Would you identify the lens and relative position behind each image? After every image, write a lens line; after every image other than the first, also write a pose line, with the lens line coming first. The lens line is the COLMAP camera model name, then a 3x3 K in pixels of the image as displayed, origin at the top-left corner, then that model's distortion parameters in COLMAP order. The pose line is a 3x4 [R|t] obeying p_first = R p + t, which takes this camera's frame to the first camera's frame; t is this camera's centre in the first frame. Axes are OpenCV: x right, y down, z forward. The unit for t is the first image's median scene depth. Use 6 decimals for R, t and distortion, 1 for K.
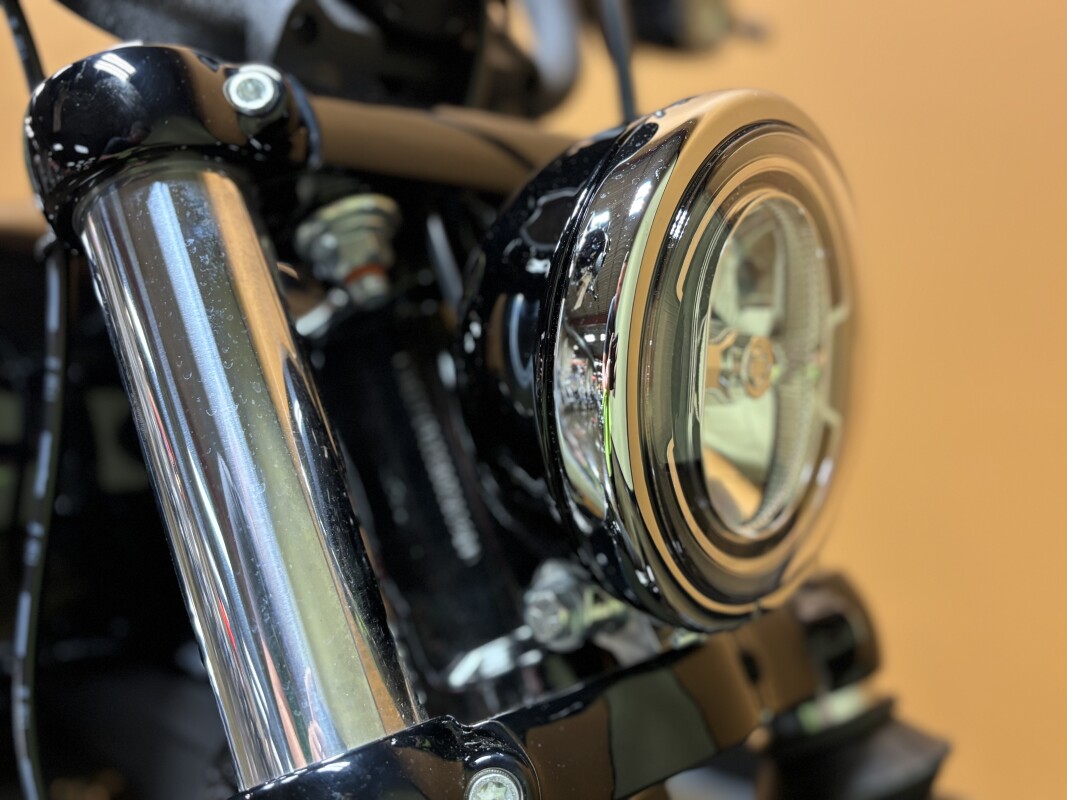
lens RADIAL K [[1065.3, 0, 533.5], [0, 1065.3, 400.0], [0, 0, 1]] dist [0.028367, 0.073210]
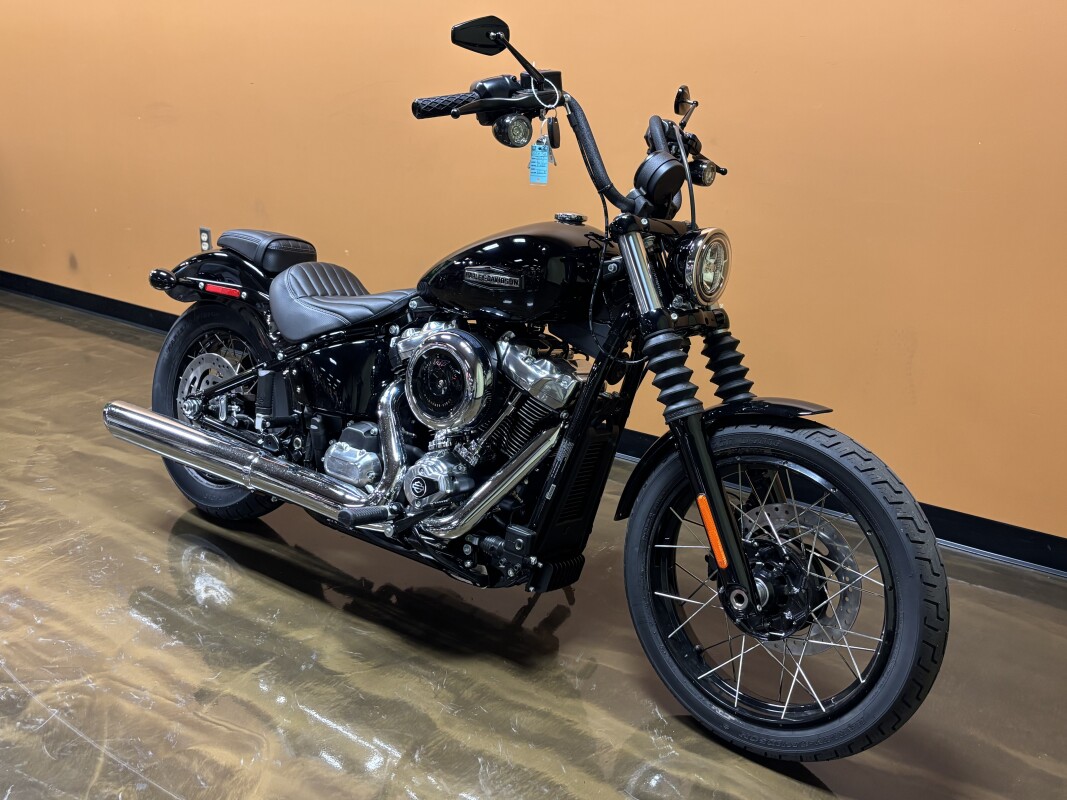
lens RADIAL K [[1065.3, 0, 533.5], [0, 1065.3, 400.0], [0, 0, 1]] dist [0.028367, 0.073210]
pose [[0.995080, 0.094921, 0.028399, -1.012227], [-0.096257, 0.994095, 0.050095, 0.563216], [-0.023477, -0.052582, 0.998341, -5.678053]]
